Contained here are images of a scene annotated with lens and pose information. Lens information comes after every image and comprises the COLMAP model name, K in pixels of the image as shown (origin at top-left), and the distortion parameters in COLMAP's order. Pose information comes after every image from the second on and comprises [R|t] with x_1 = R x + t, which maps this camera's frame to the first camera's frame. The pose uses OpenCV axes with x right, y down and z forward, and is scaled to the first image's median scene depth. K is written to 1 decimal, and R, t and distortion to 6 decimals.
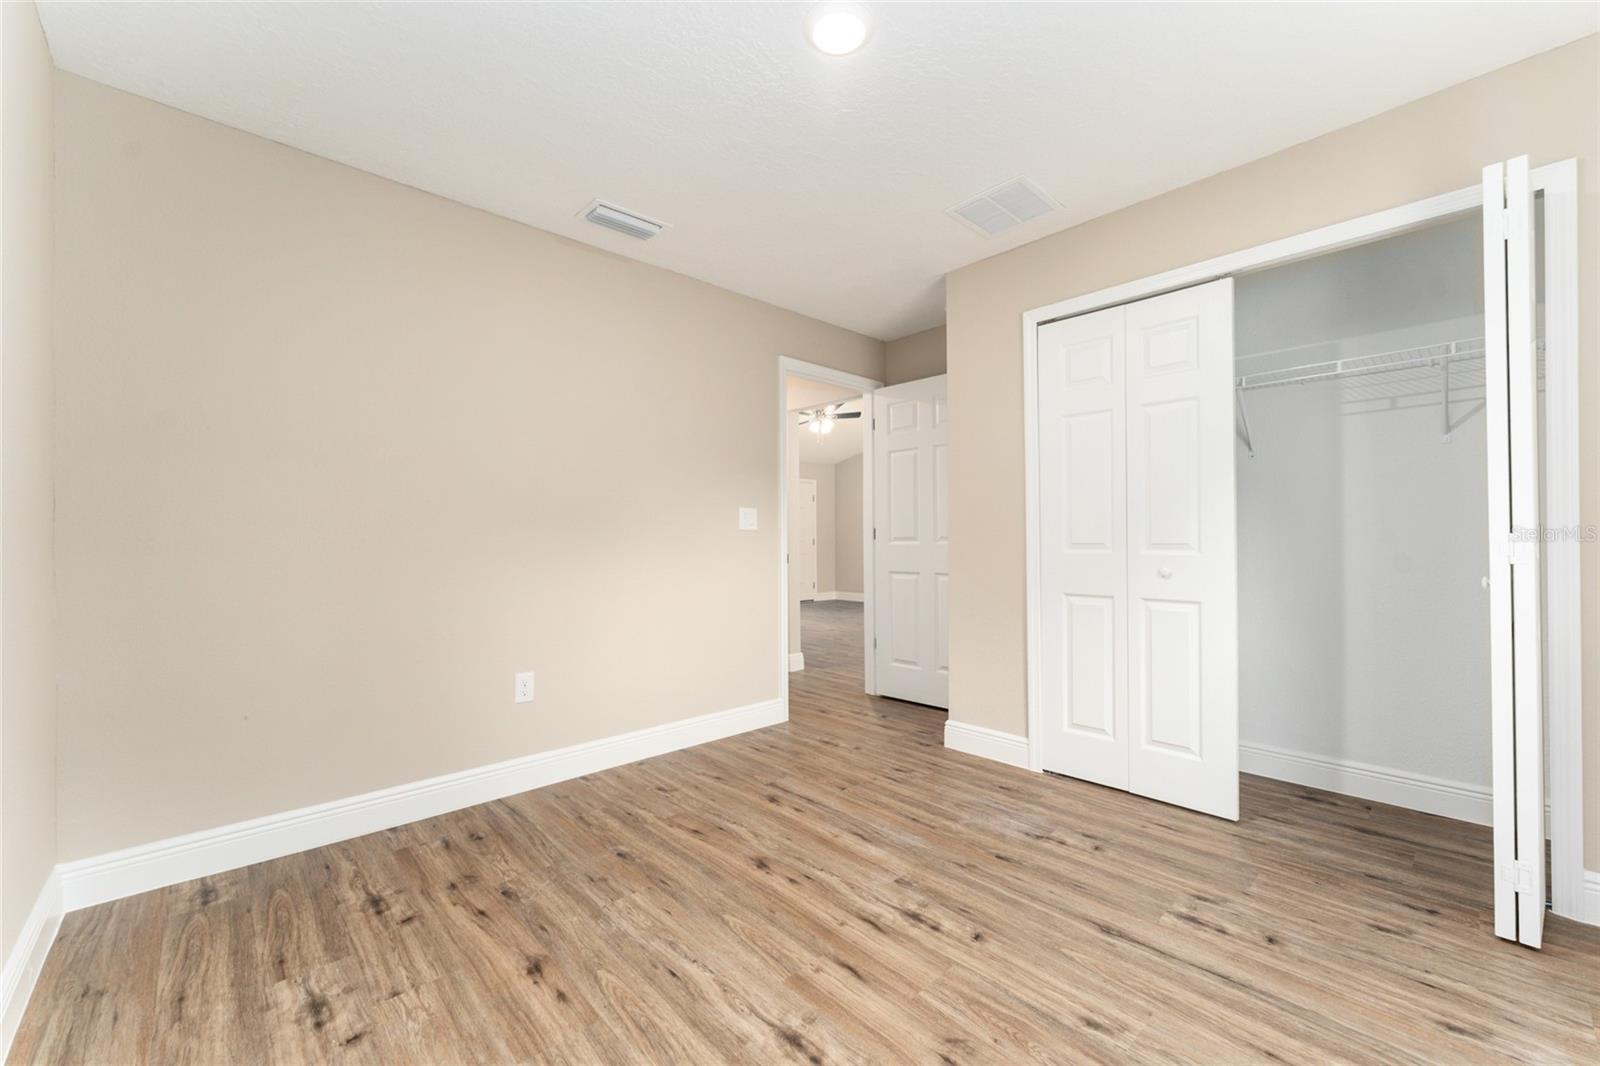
lens RADIAL K [[642.0, 0, 800.0], [0, 642.0, 533.0], [0, 0, 1]] dist [-0.001179, -0.000618]
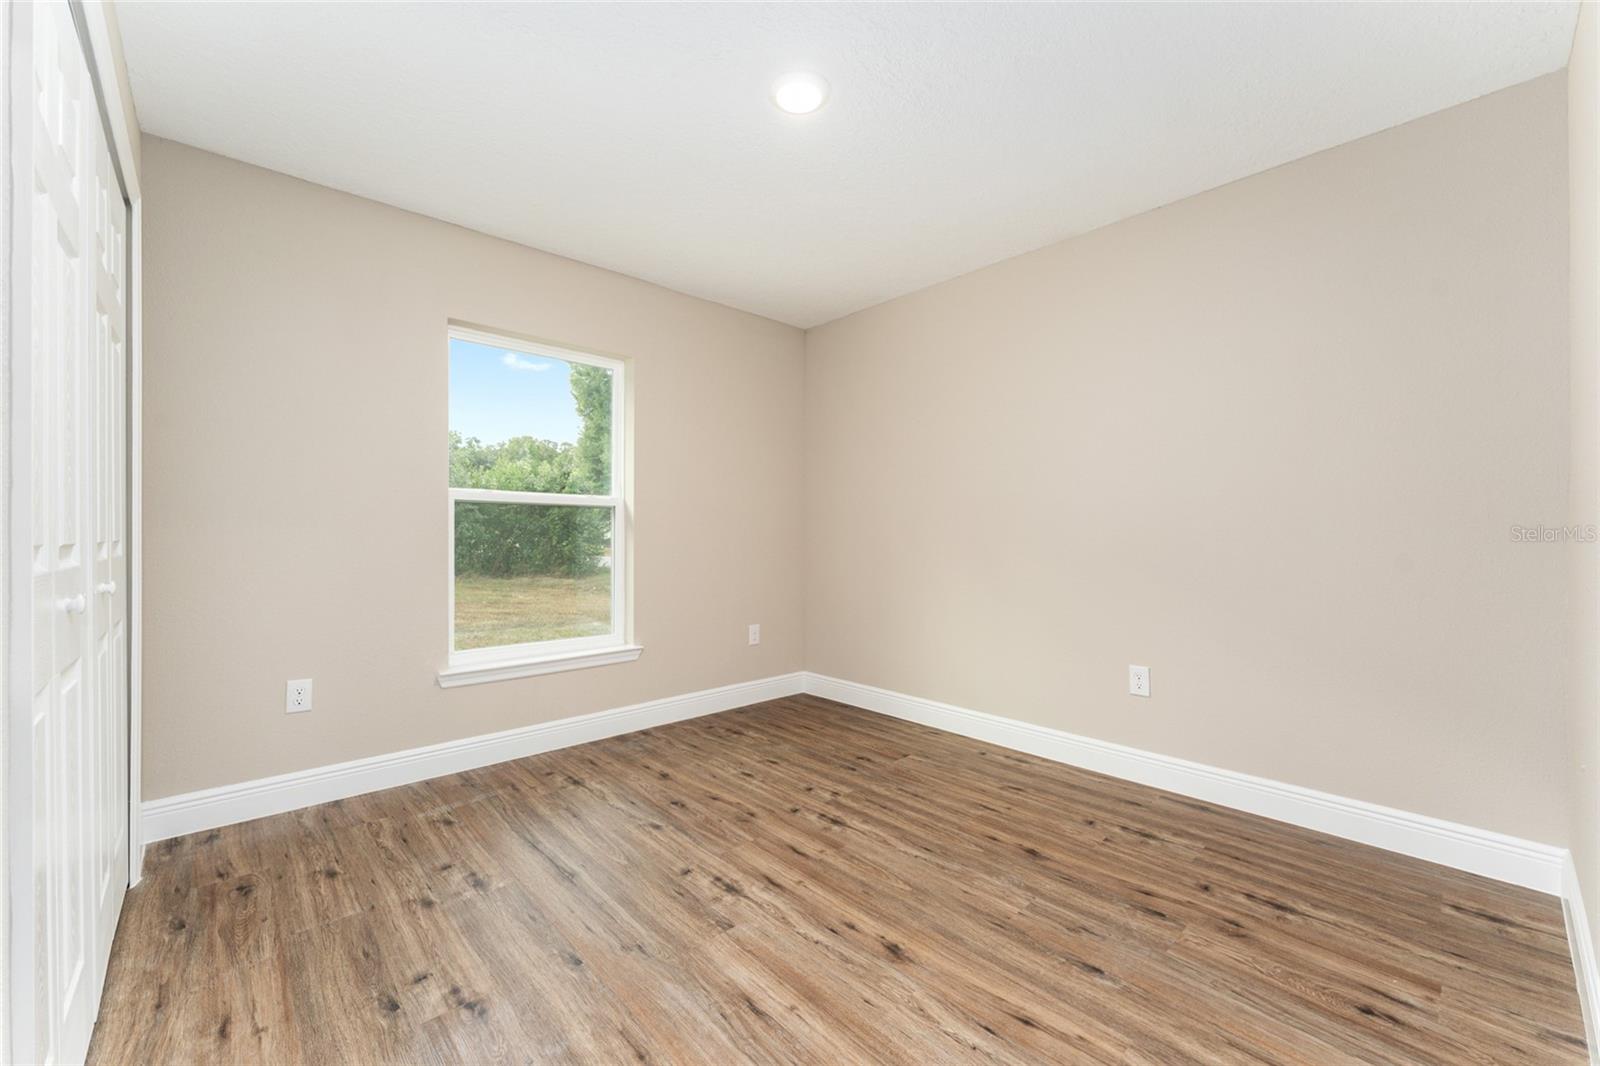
lens RADIAL K [[642.0, 0, 800.0], [0, 642.0, 533.0], [0, 0, 1]] dist [-0.001179, -0.000618]
pose [[-0.999976, 0.004492, 0.005208, 0.054356], [0.004406, 0.999854, -0.016499, 0.025488], [-0.005282, -0.016475, -0.999850, 2.020163]]
